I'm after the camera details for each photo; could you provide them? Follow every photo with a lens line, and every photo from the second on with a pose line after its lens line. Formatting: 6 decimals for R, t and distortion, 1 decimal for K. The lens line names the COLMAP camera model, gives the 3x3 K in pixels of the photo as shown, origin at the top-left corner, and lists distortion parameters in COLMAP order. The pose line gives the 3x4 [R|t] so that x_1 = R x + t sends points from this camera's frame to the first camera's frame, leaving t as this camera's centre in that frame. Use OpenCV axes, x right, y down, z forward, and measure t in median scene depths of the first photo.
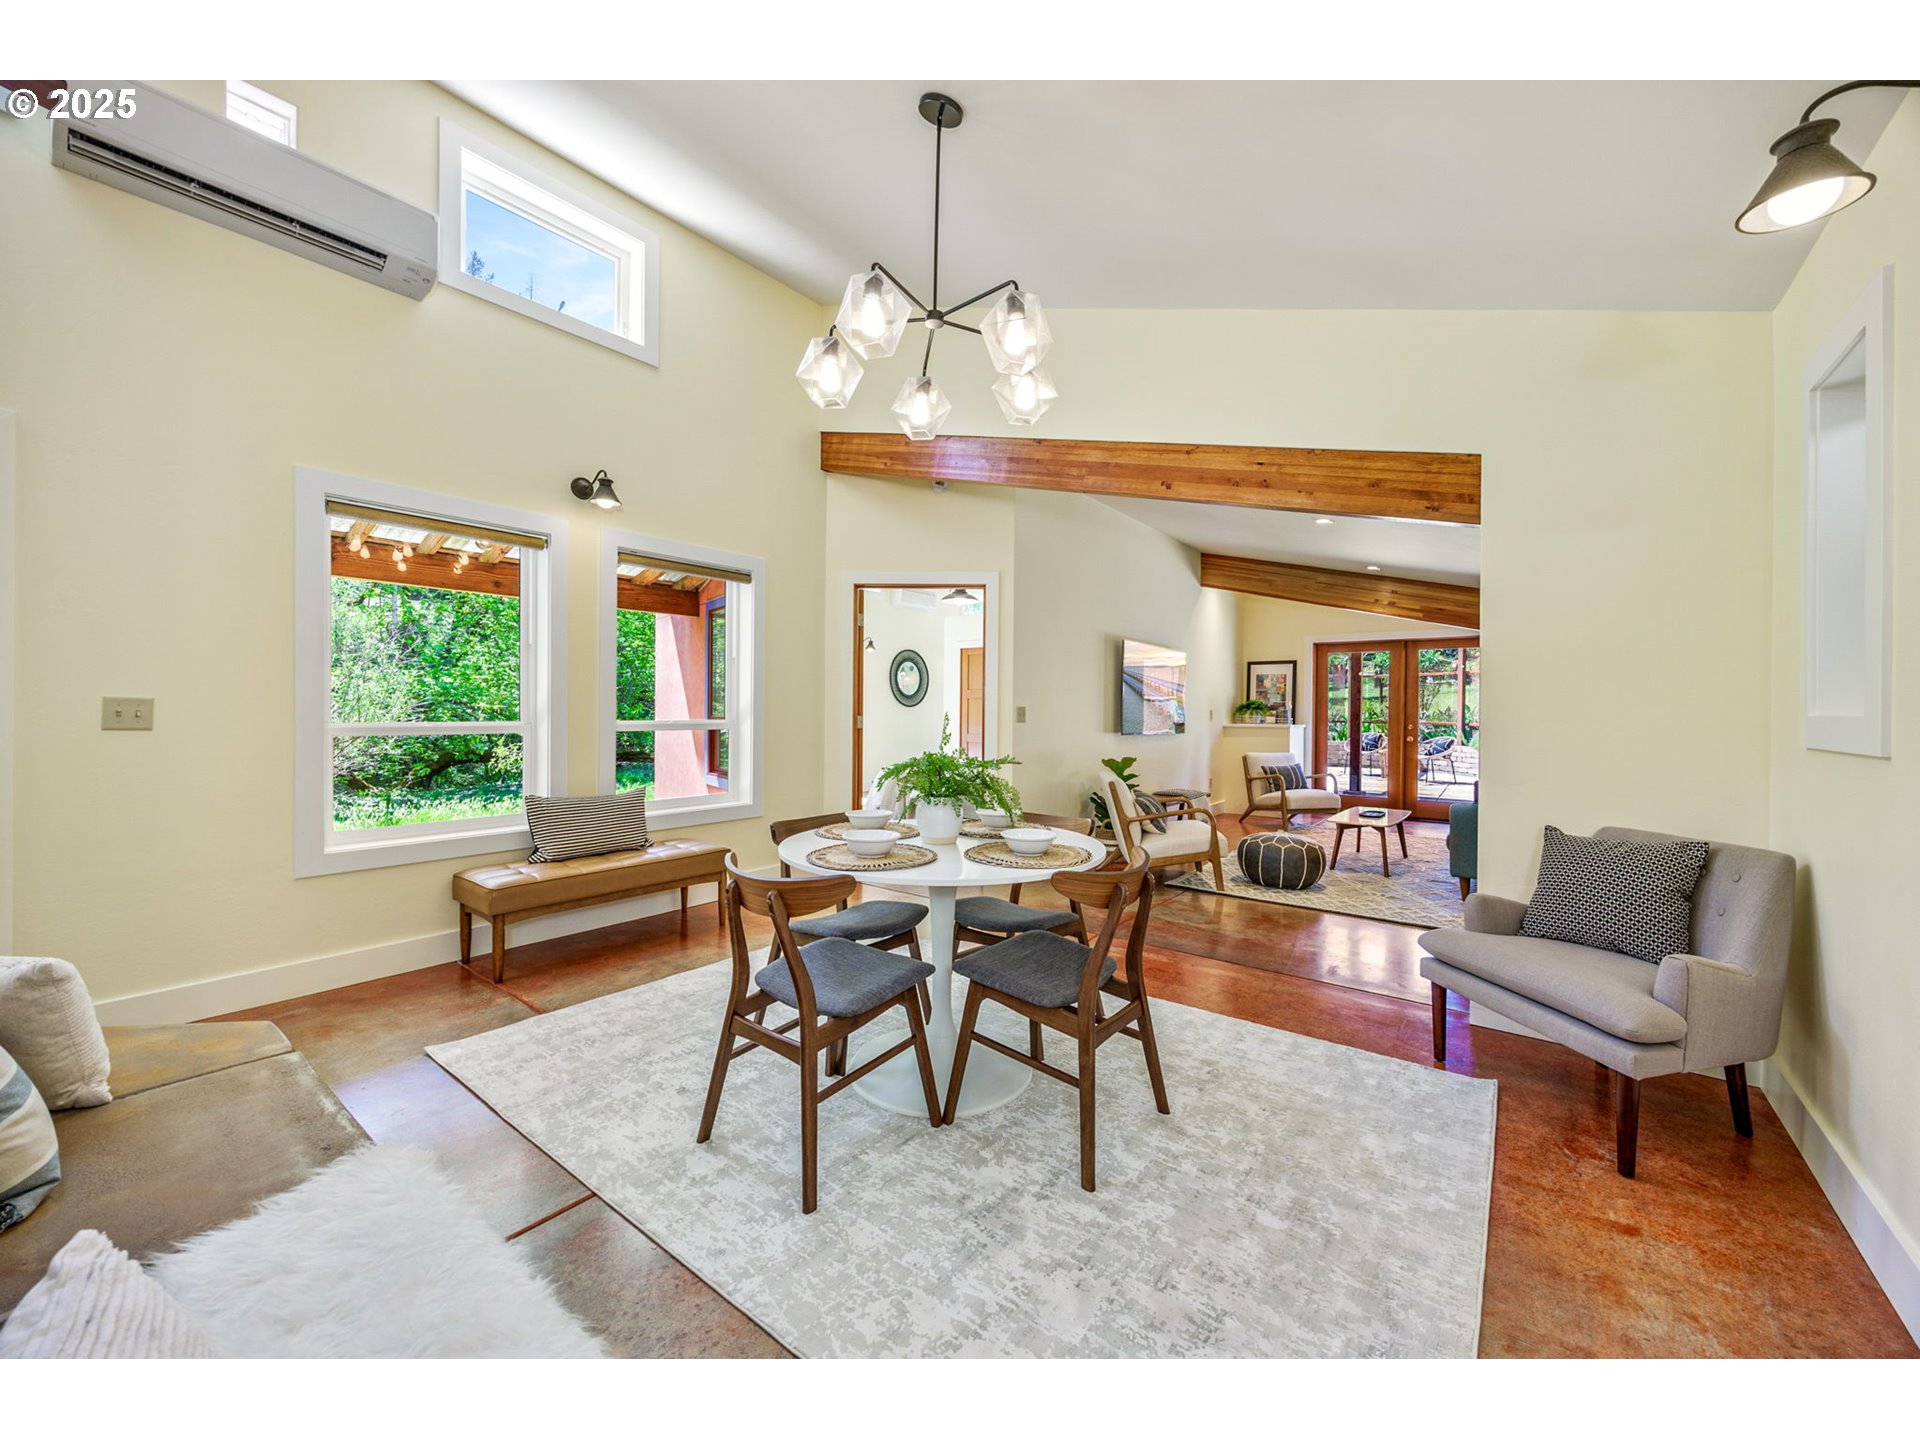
lens RADIAL K [[741.0, 0, 956.6], [0, 741.0, 713.7], [0, 0, 1]] dist [-0.006244, -0.000086]
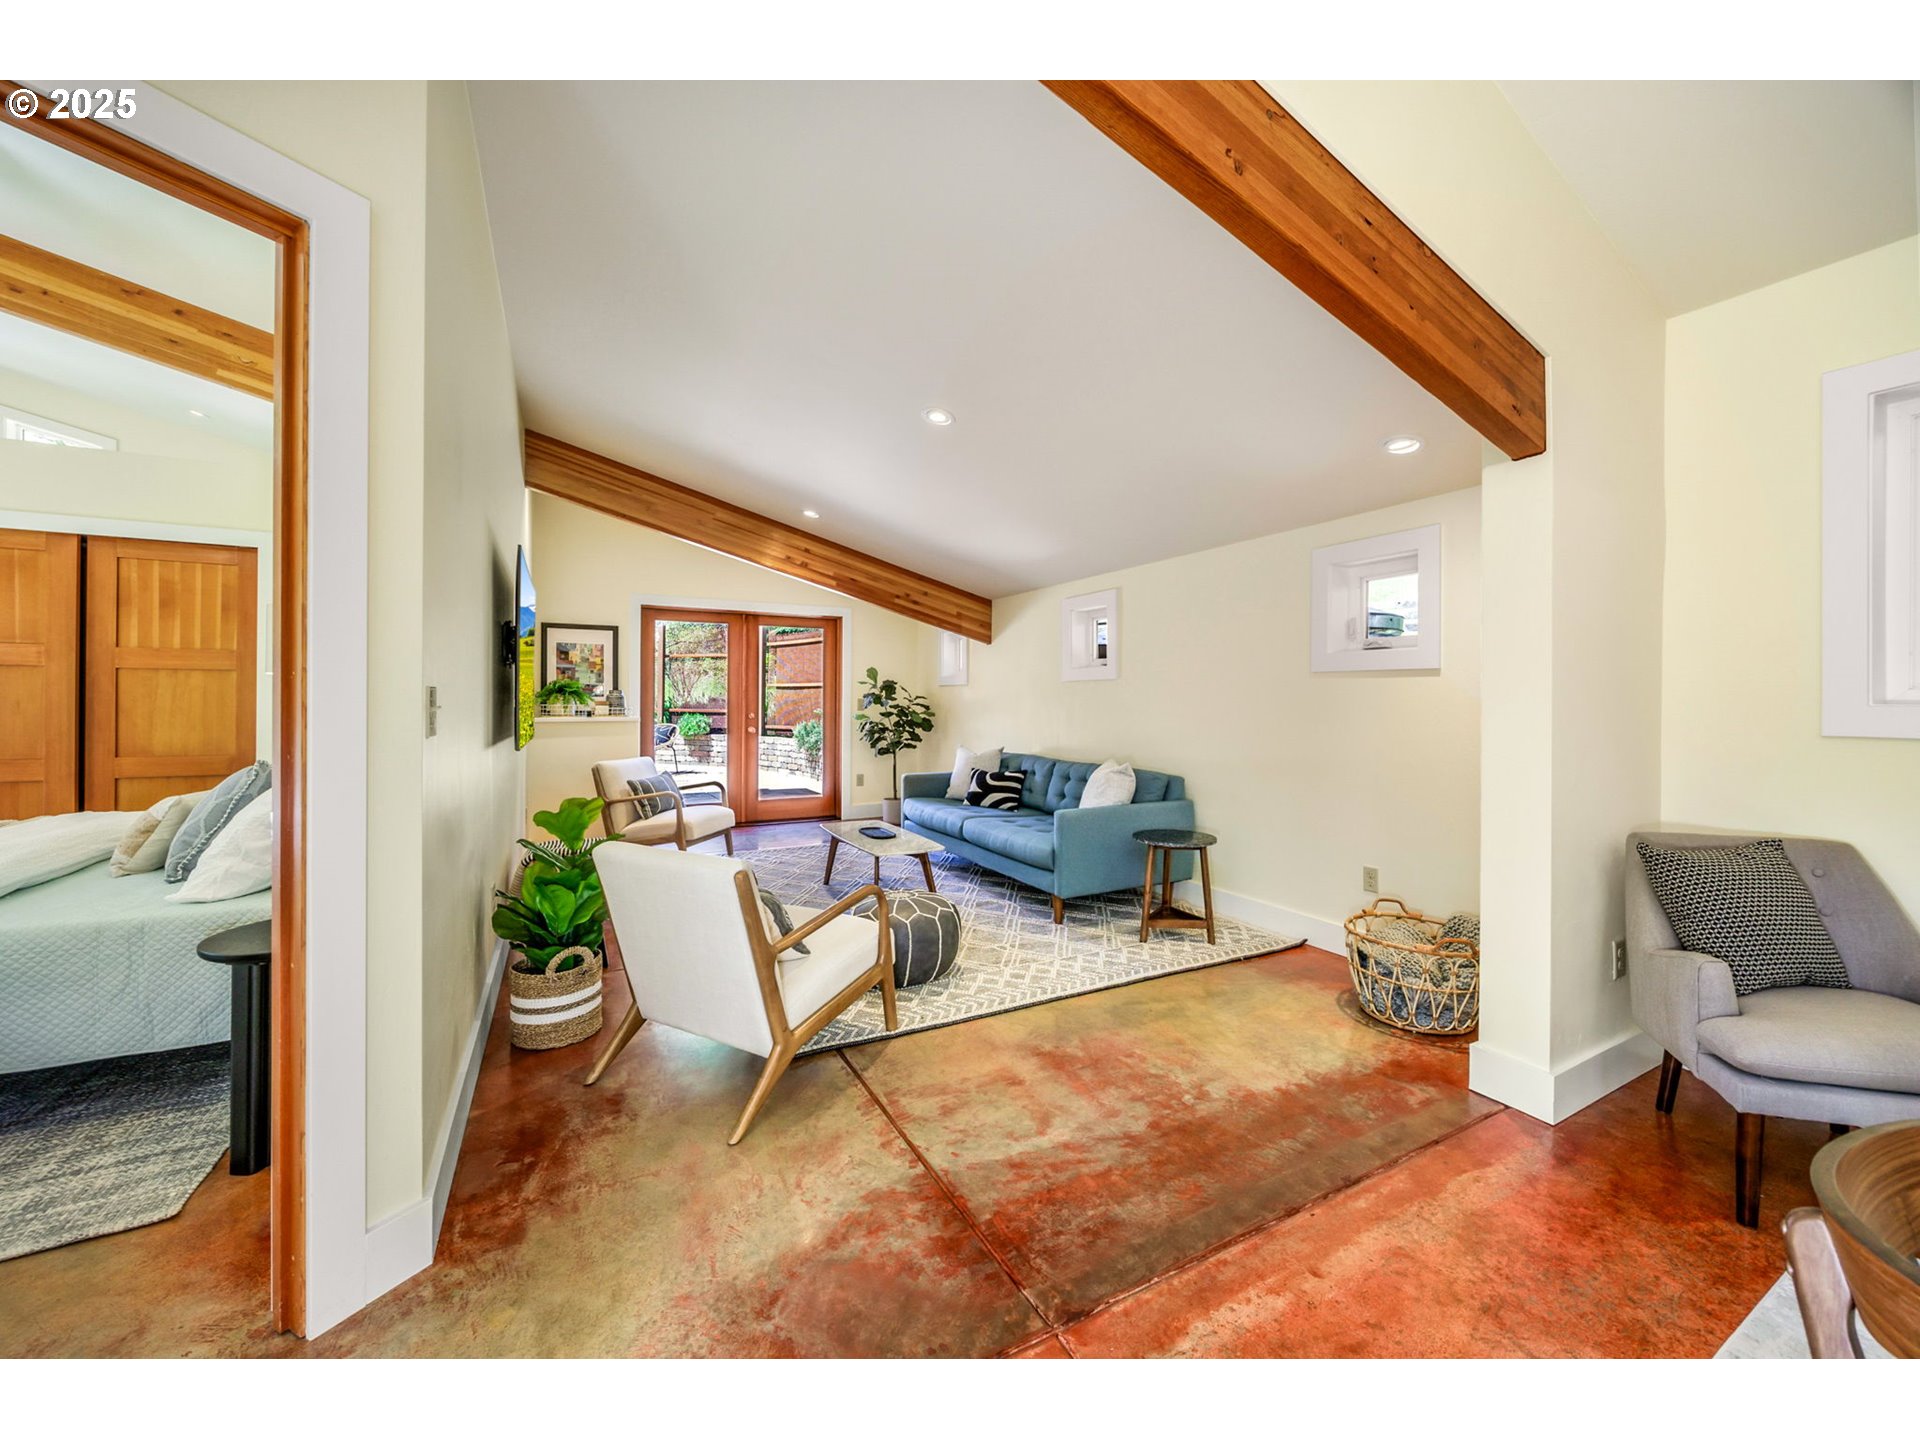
lens RADIAL K [[741.0, 0, 956.6], [0, 741.0, 713.7], [0, 0, 1]] dist [-0.006244, -0.000086]
pose [[0.397313, -0.023914, 0.917372, -0.078912], [0.002066, 0.999681, 0.025164, -0.005582], [-0.917681, -0.008103, 0.397235, 0.469808]]
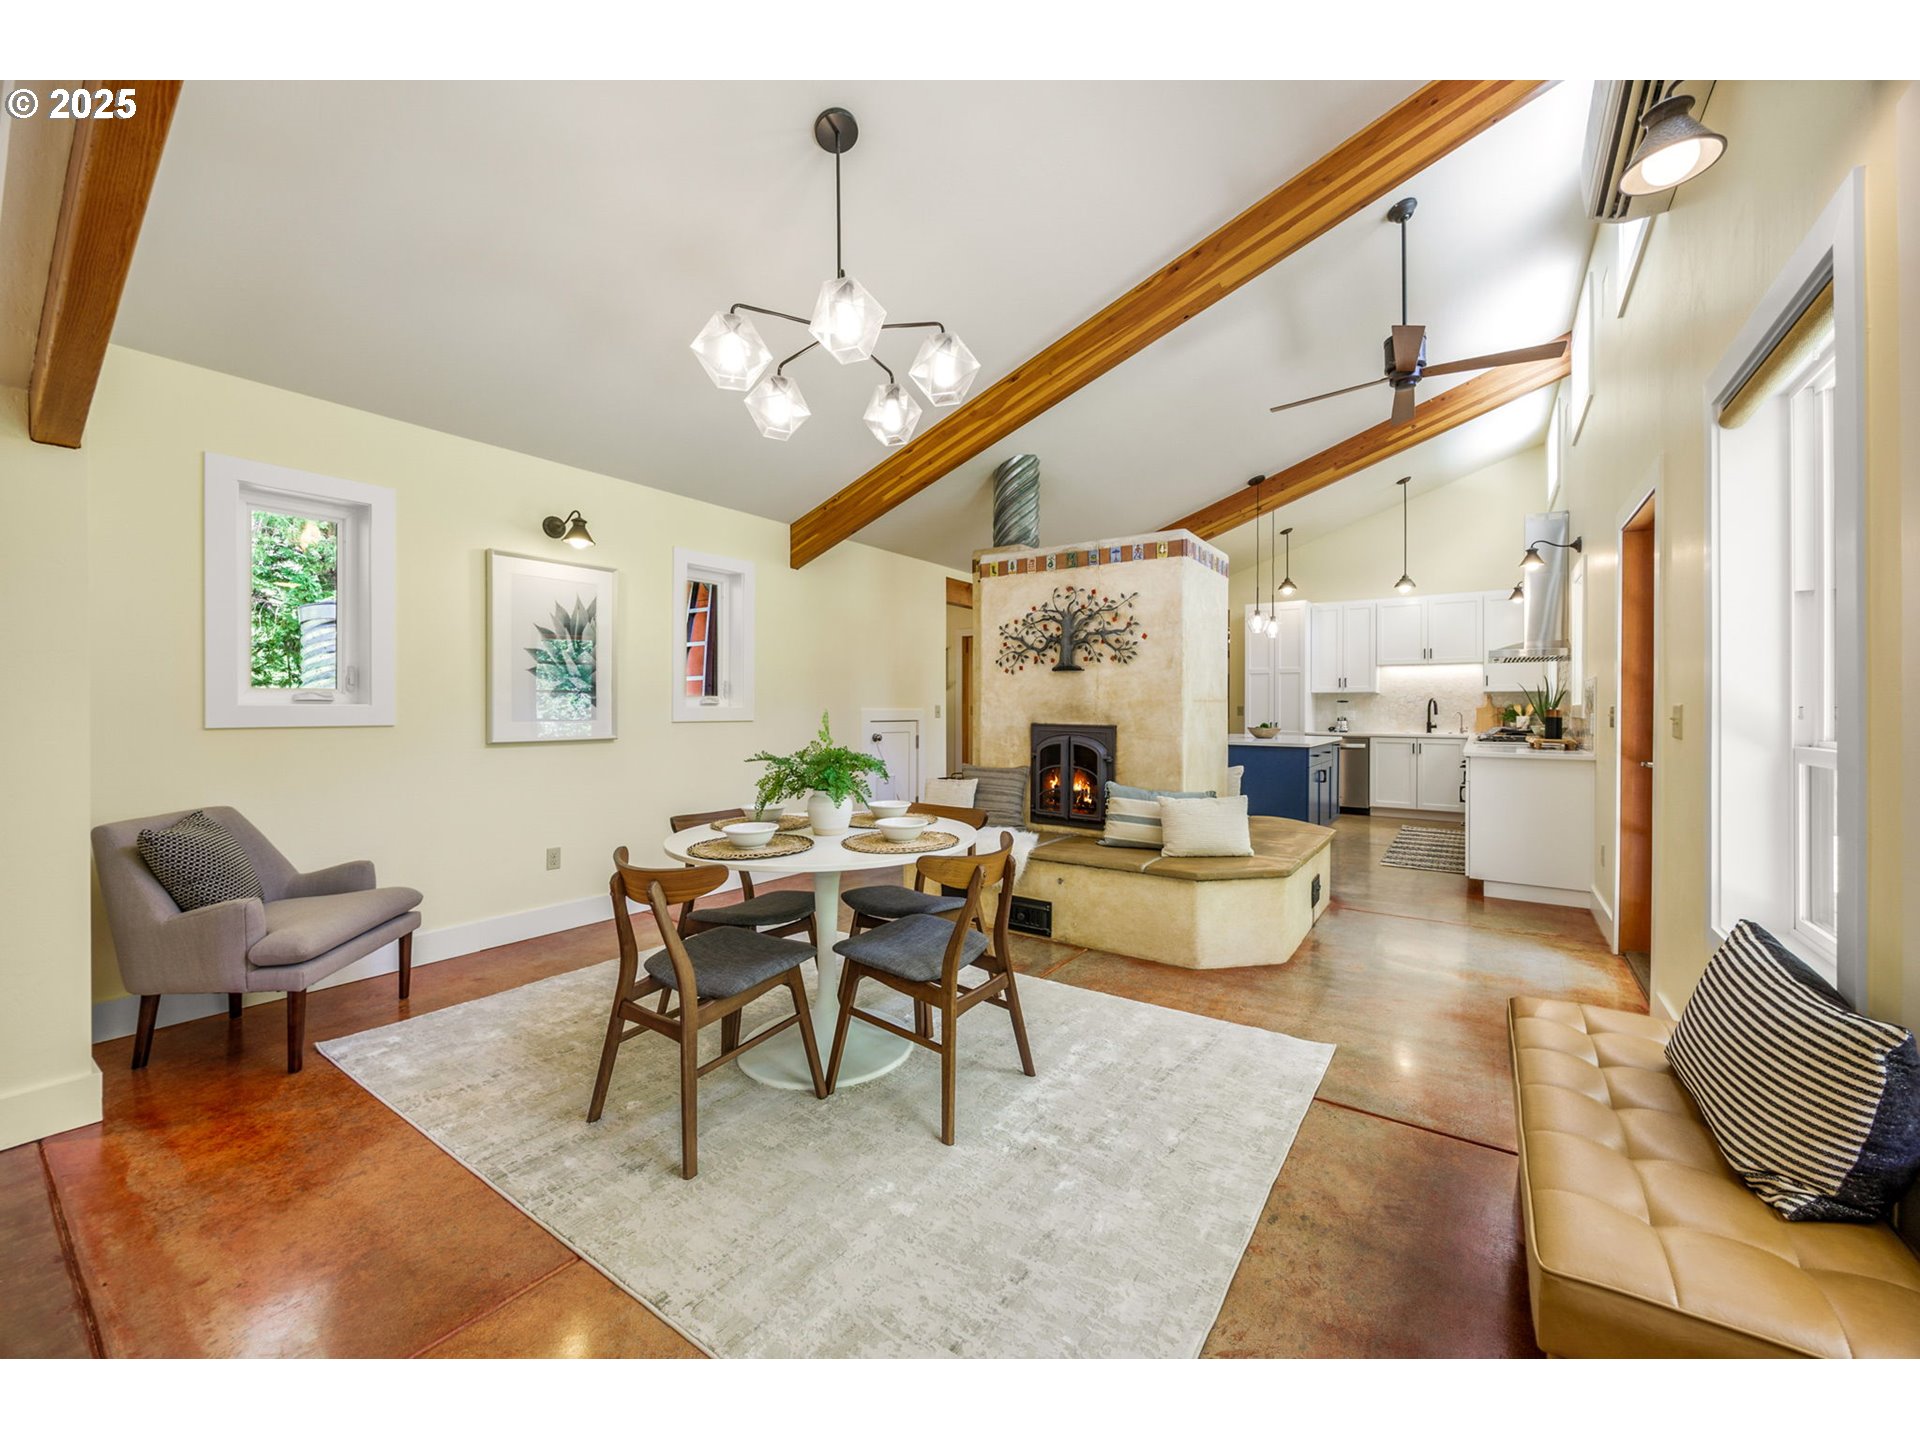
lens RADIAL K [[741.0, 0, 956.6], [0, 741.0, 713.7], [0, 0, 1]] dist [-0.006244, -0.000086]
pose [[-0.998842, -0.011010, -0.046829, -0.051620], [-0.011532, 0.999874, 0.010896, -0.005941], [0.046703, 0.011423, -0.998843, 0.668543]]
